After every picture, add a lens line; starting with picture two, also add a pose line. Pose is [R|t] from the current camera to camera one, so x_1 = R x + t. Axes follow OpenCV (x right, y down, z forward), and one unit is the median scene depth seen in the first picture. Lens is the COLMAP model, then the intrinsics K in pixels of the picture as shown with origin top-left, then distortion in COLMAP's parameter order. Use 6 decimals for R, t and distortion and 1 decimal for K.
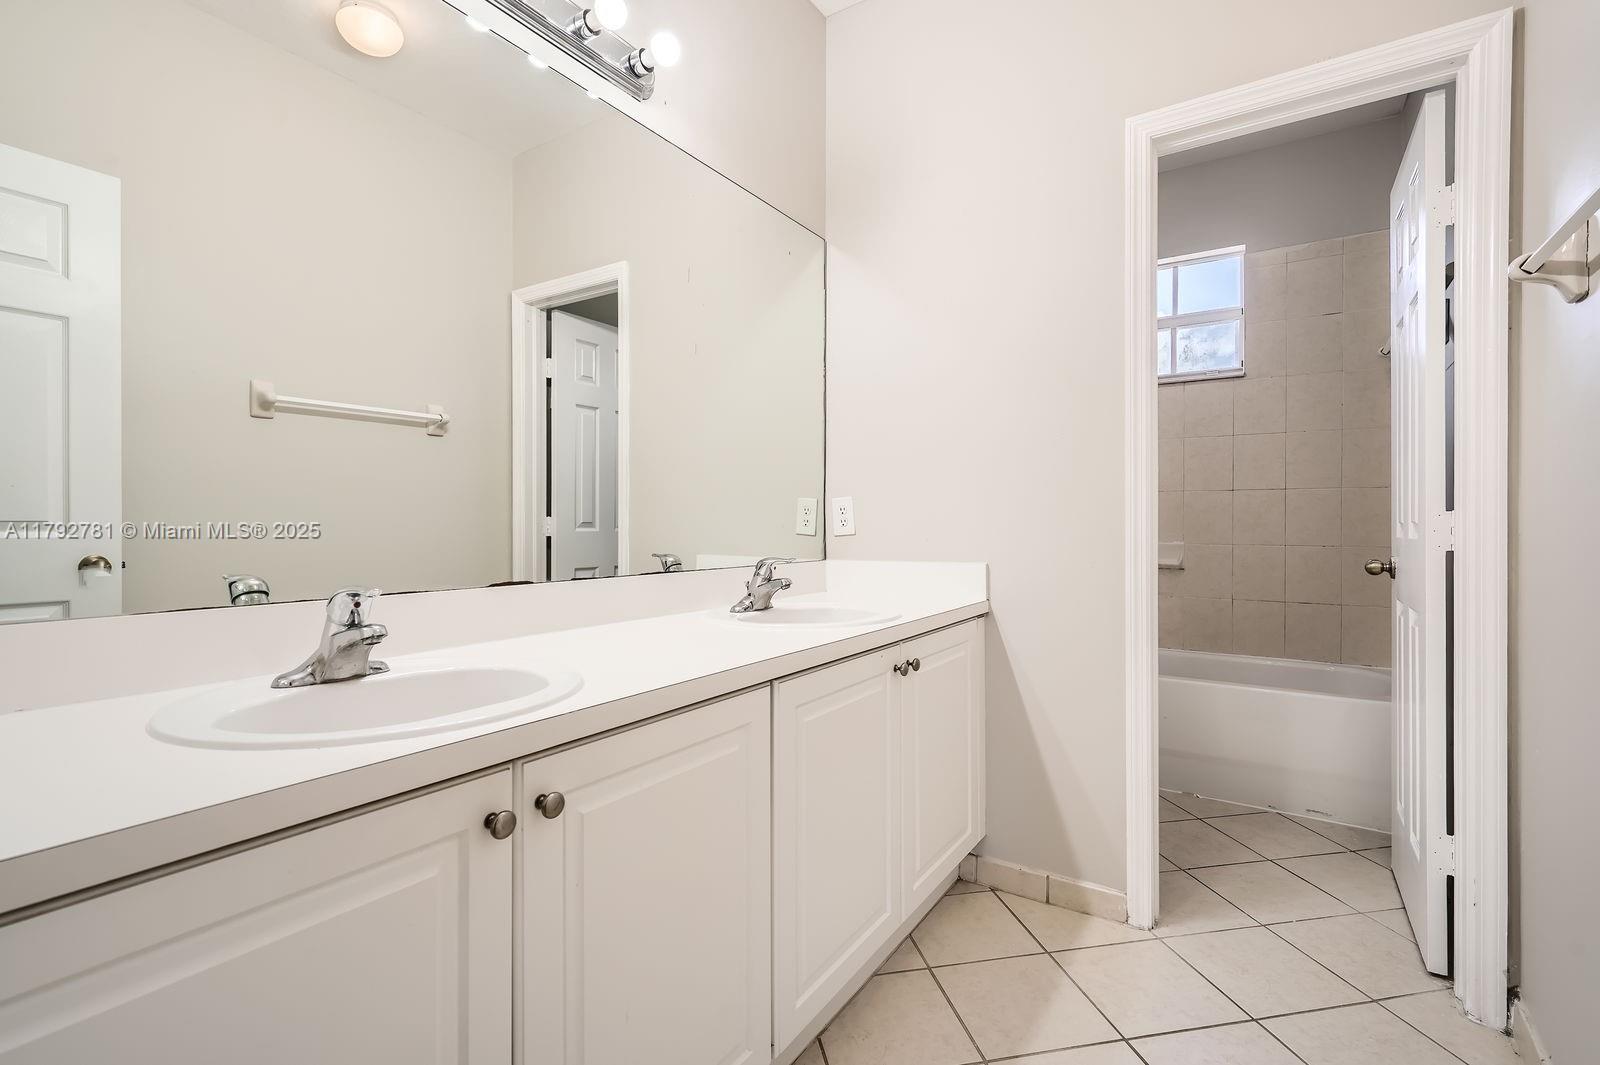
lens RADIAL K [[728.5, 0, 800.3], [0, 728.5, 532.1], [0, 0, 1]] dist [0.005621, 0.000633]
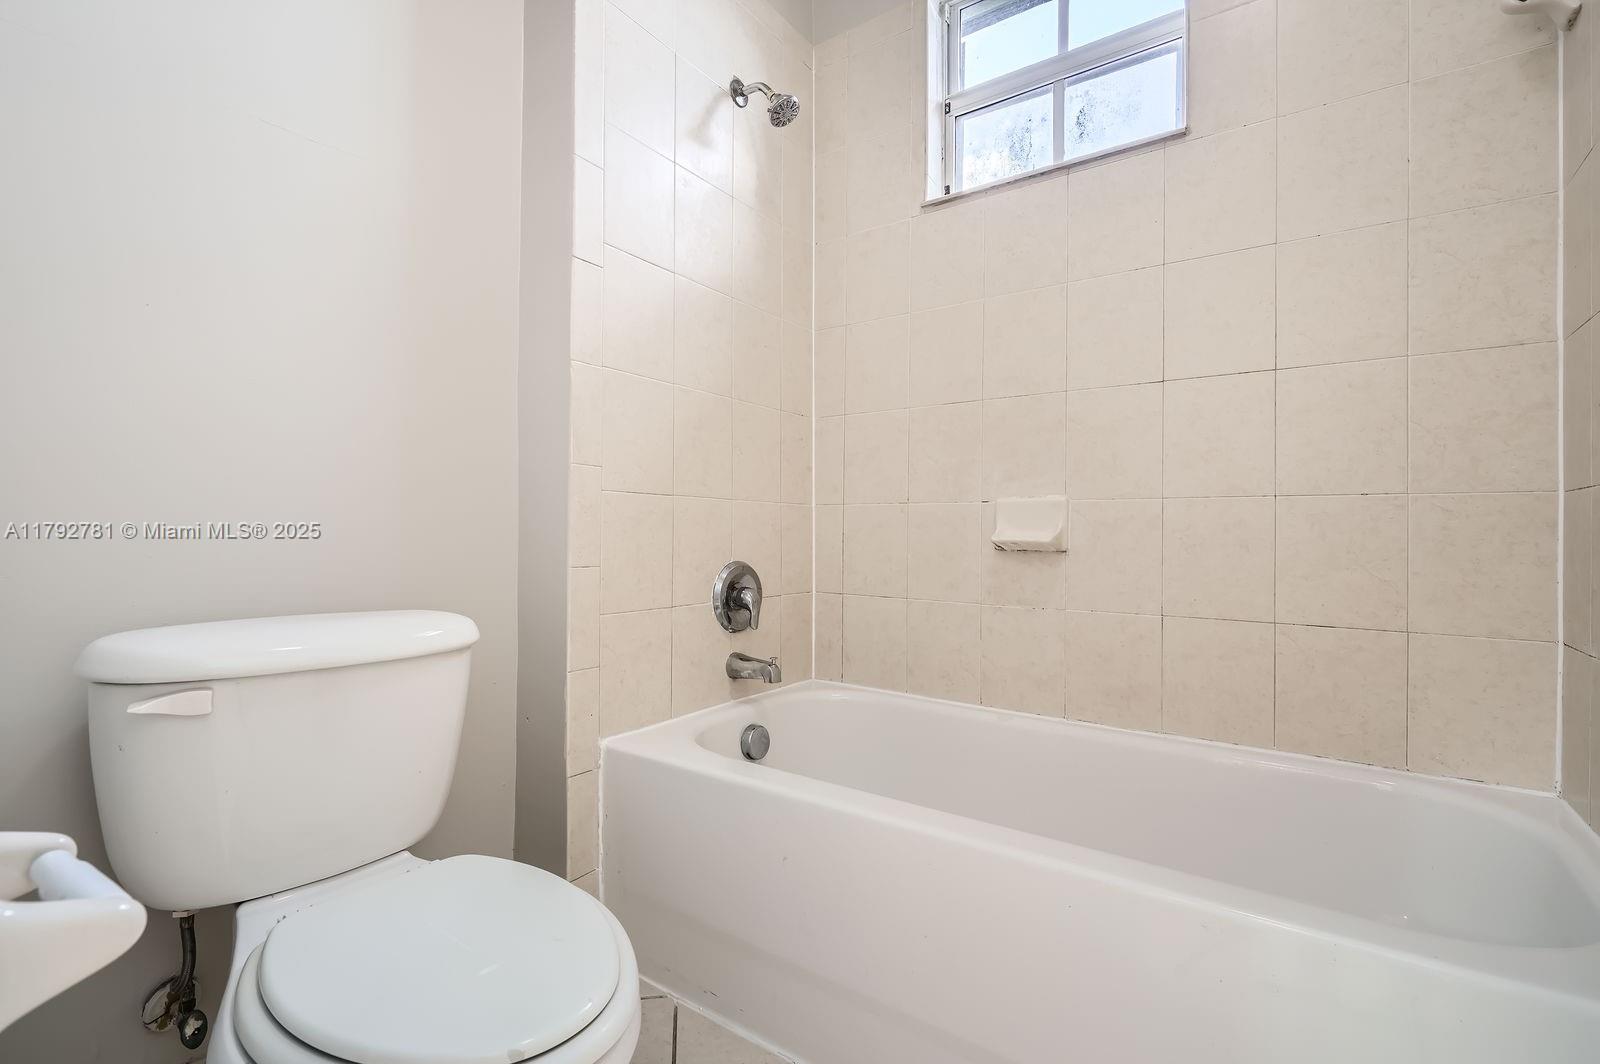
lens RADIAL K [[728.5, 0, 800.6], [0, 728.5, 530.3], [0, 0, 1]] dist [0.005621, 0.000633]
pose [[0.997236, 0.003721, -0.074202, 0.390103], [-0.004656, 0.999912, -0.012428, 0.044175], [0.074149, 0.012739, 0.997166, 0.509375]]
